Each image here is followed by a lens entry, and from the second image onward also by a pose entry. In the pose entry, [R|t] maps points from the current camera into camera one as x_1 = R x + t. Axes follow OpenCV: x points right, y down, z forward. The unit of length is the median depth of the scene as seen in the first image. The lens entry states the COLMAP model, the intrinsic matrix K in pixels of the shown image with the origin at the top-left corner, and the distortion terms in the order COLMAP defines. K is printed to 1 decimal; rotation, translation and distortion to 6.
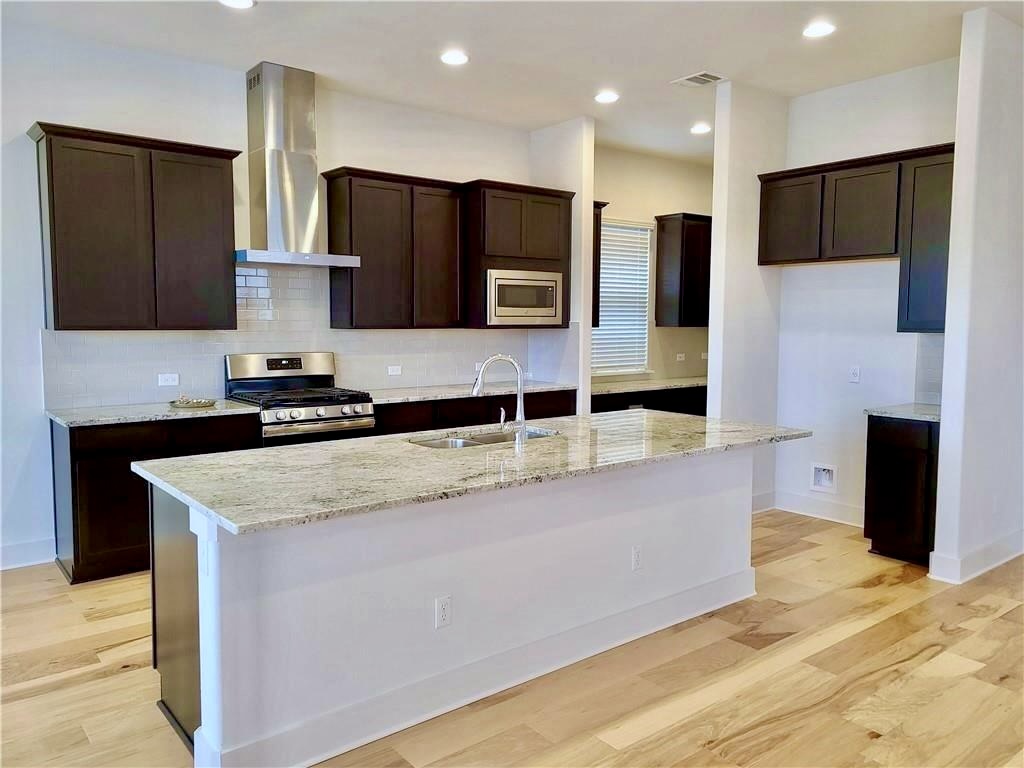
lens RADIAL K [[764.4, 0, 507.6], [0, 764.4, 380.3], [0, 0, 1]] dist [0.077233, -0.066830]
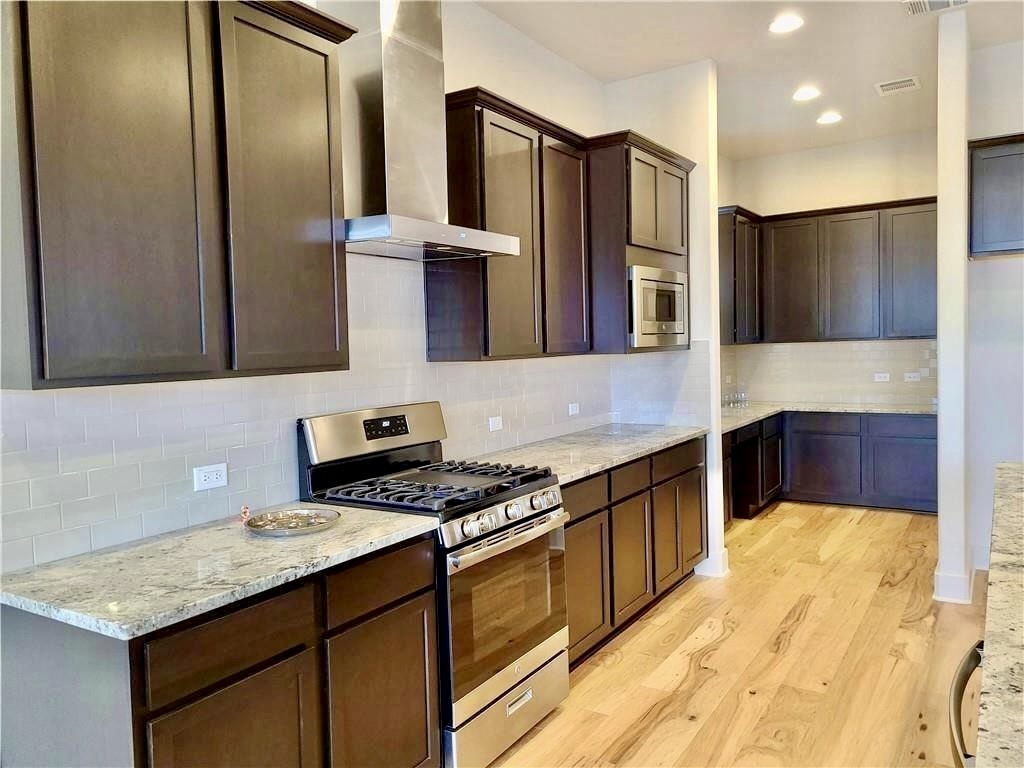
lens RADIAL K [[764.7, 0, 505.9], [0, 764.7, 382.9], [0, 0, 1]] dist [0.074983, -0.064686]
pose [[0.946302, -0.049477, 0.319475, -0.390385], [0.060236, 0.997899, -0.023877, -0.035413], [-0.317622, 0.041839, 0.947294, 0.440316]]
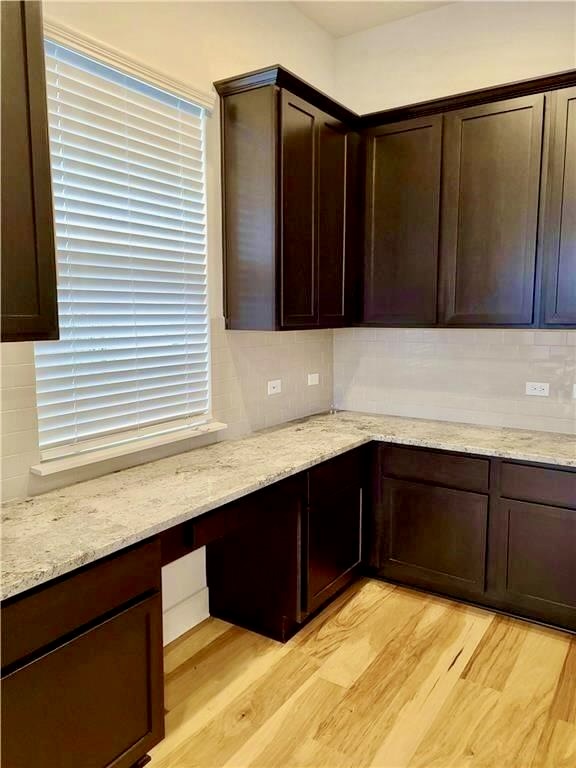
lens RADIAL K [[594.1, 0, 291.9], [0, 594.1, 380.4], [0, 0, 1]] dist [0.051258, -0.000327]
pose [[0.947496, -0.043963, 0.316730, 0.170659], [0.031107, 0.998478, 0.045533, -0.080732], [-0.318250, -0.033290, 0.947422, 0.952136]]
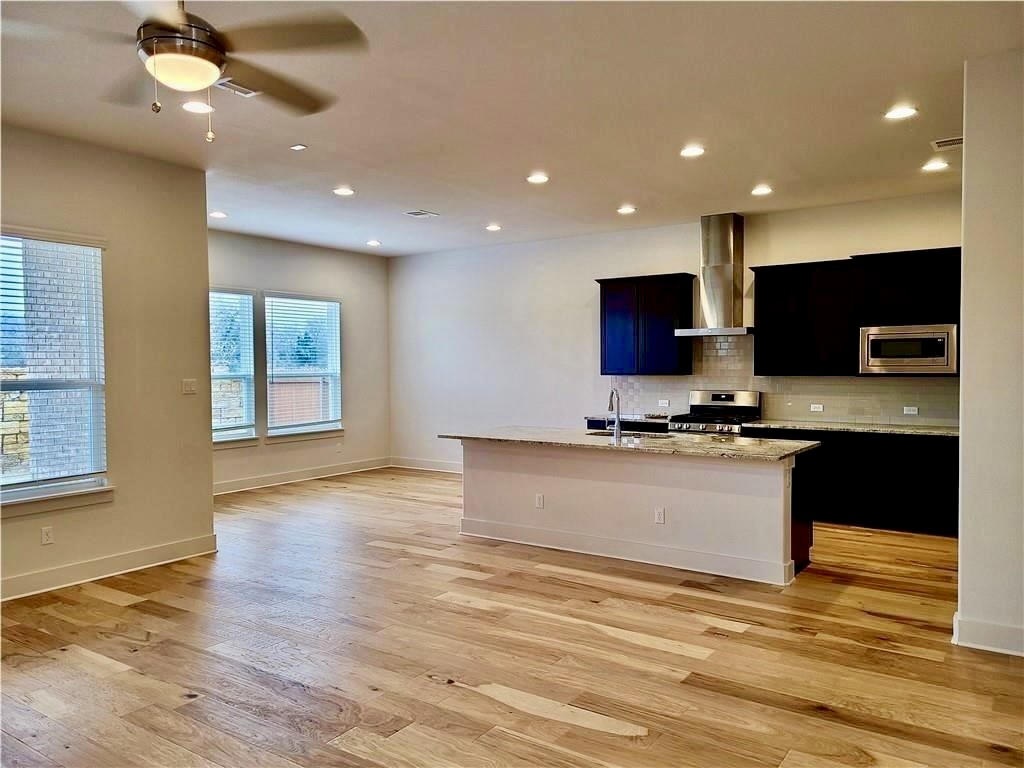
lens RADIAL K [[764.7, 0, 505.9], [0, 764.7, 382.9], [0, 0, 1]] dist [0.074983, -0.064686]
pose [[0.282776, 0.018926, -0.958999, 1.094378], [-0.071571, 0.997434, -0.001420, -0.017676], [0.956512, 0.069038, 0.283405, 0.135456]]
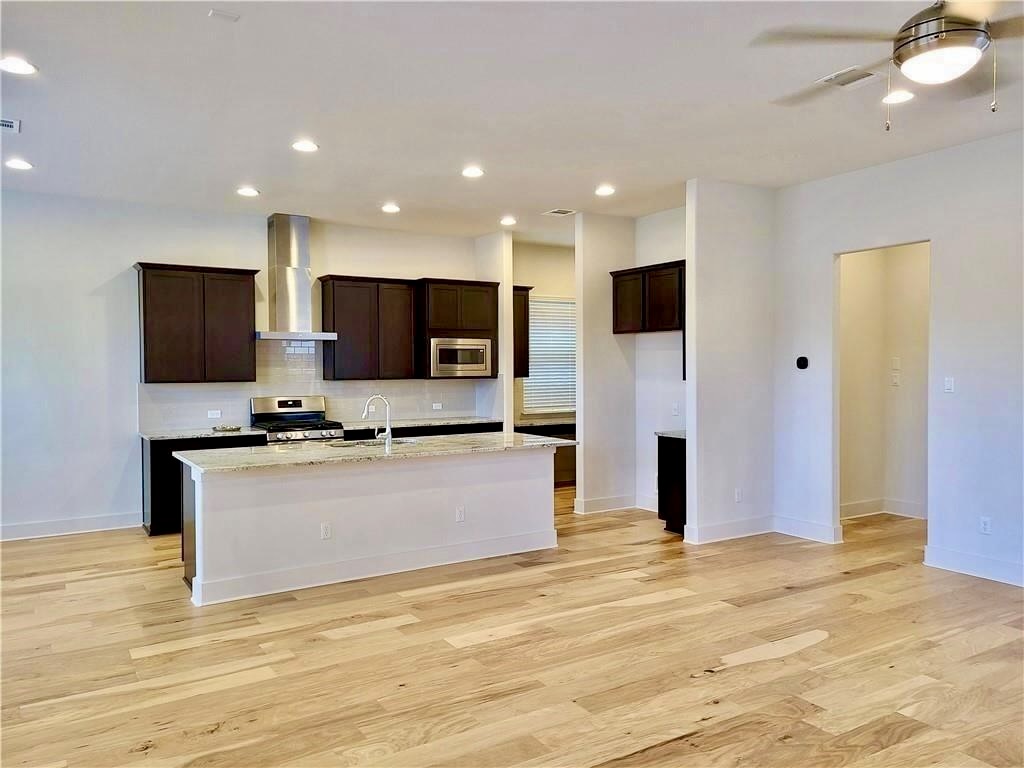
lens RADIAL K [[764.7, 0, 505.9], [0, 764.7, 382.9], [0, 0, 1]] dist [0.074983, -0.064686]
pose [[0.992944, -0.007876, -0.118322, 0.314199], [0.000895, 0.998261, -0.058934, 0.026993], [0.118581, 0.058412, 0.991225, -0.454605]]
